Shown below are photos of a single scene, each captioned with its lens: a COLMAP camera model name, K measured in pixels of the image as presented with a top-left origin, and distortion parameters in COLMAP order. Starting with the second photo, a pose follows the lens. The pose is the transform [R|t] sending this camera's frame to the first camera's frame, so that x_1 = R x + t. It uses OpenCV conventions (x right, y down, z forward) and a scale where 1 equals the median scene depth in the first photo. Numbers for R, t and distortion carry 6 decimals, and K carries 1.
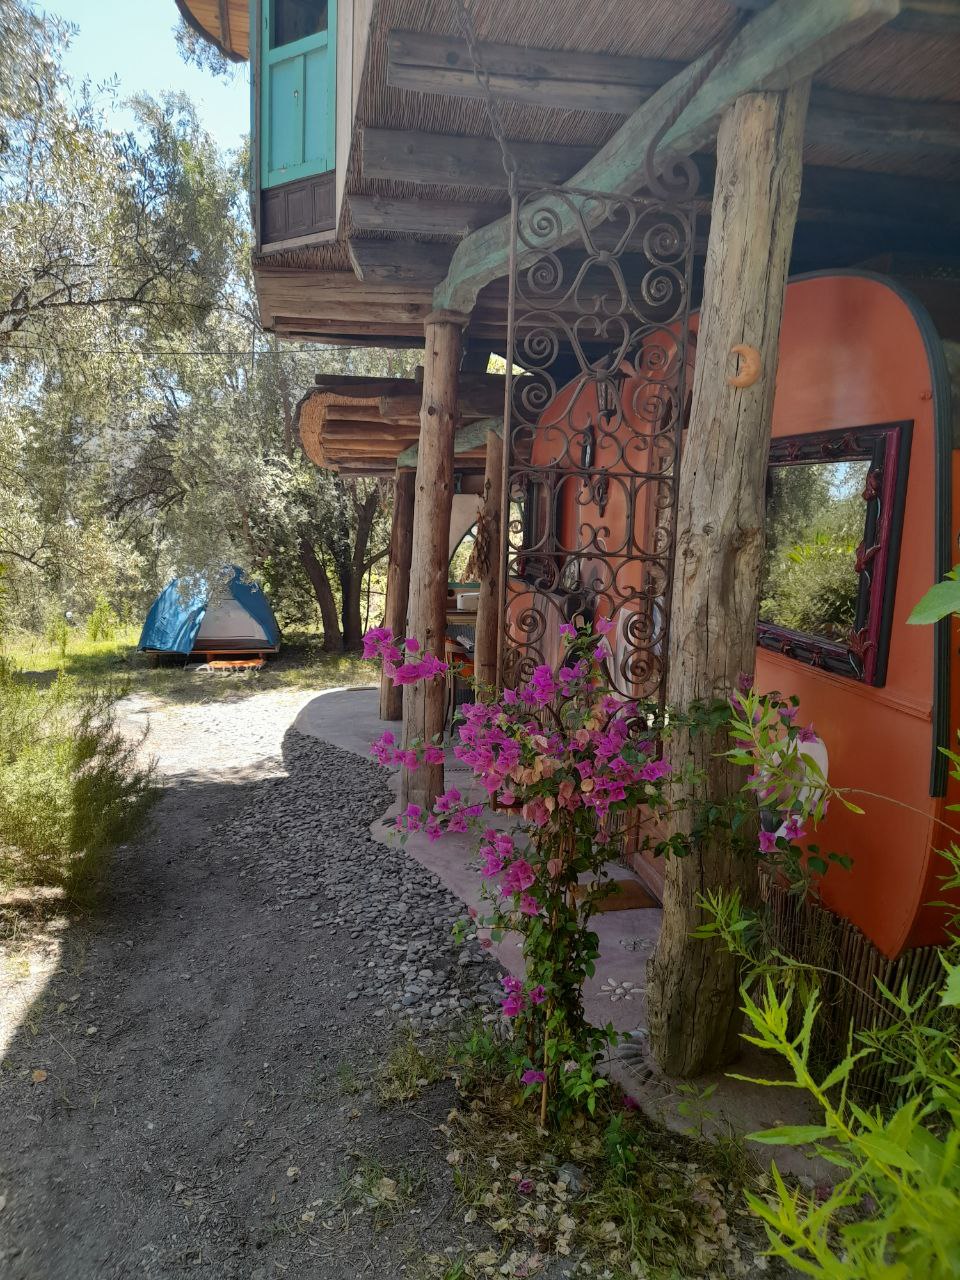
lens RADIAL K [[918.4, 0, 480.0], [0, 918.4, 640.0], [0, 0, 1]] dist [0.007119, 0.002212]
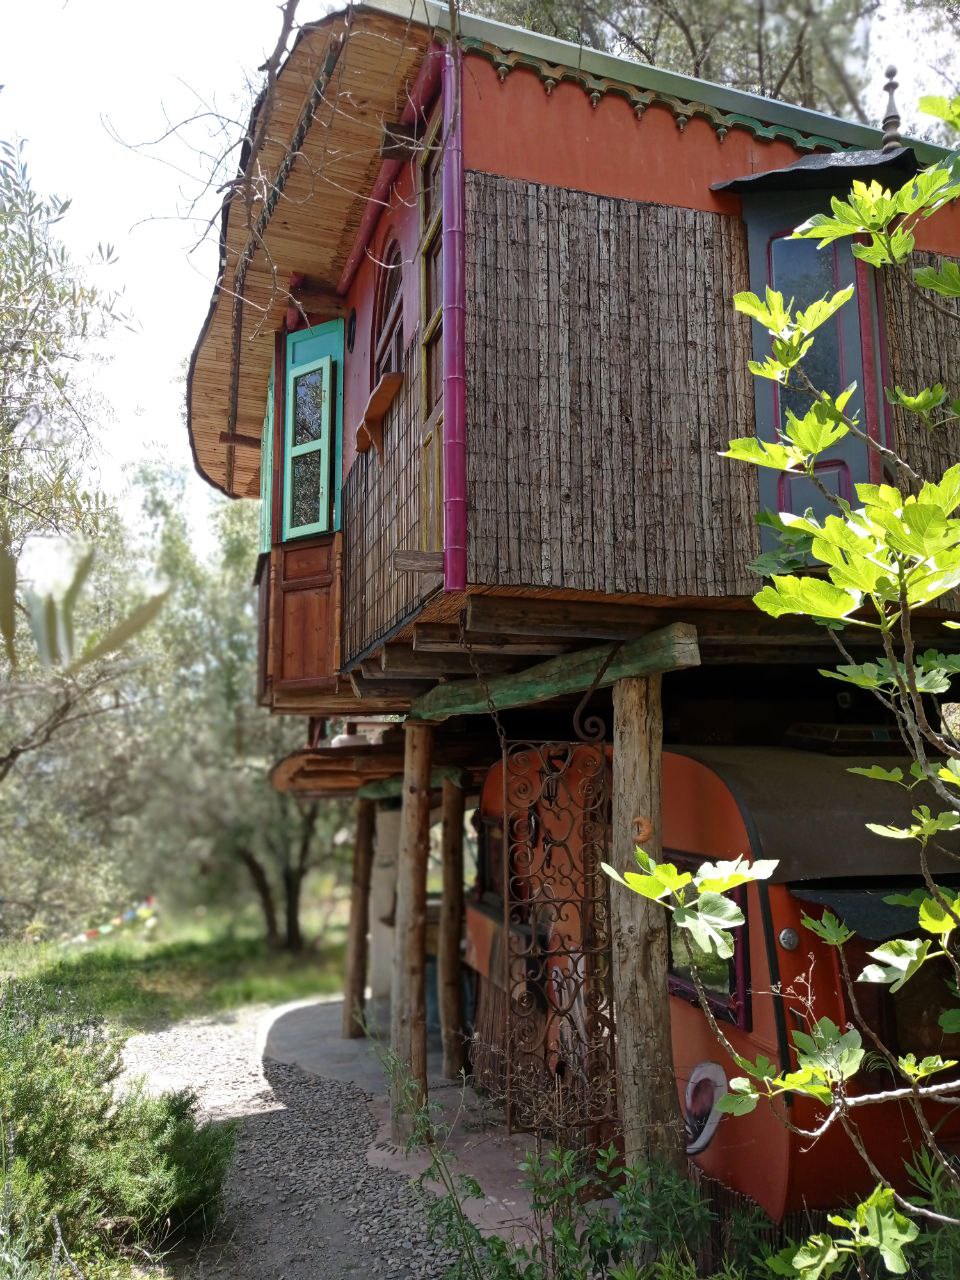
lens RADIAL K [[944.8, 0, 480.0], [0, 944.8, 640.0], [0, 0, 1]] dist [0.054447, -0.001993]
pose [[0.995497, -0.031498, 0.089412, -0.143039], [0.055198, 0.959403, -0.276583, -0.158497], [-0.077070, 0.280273, 0.956821, -0.692470]]
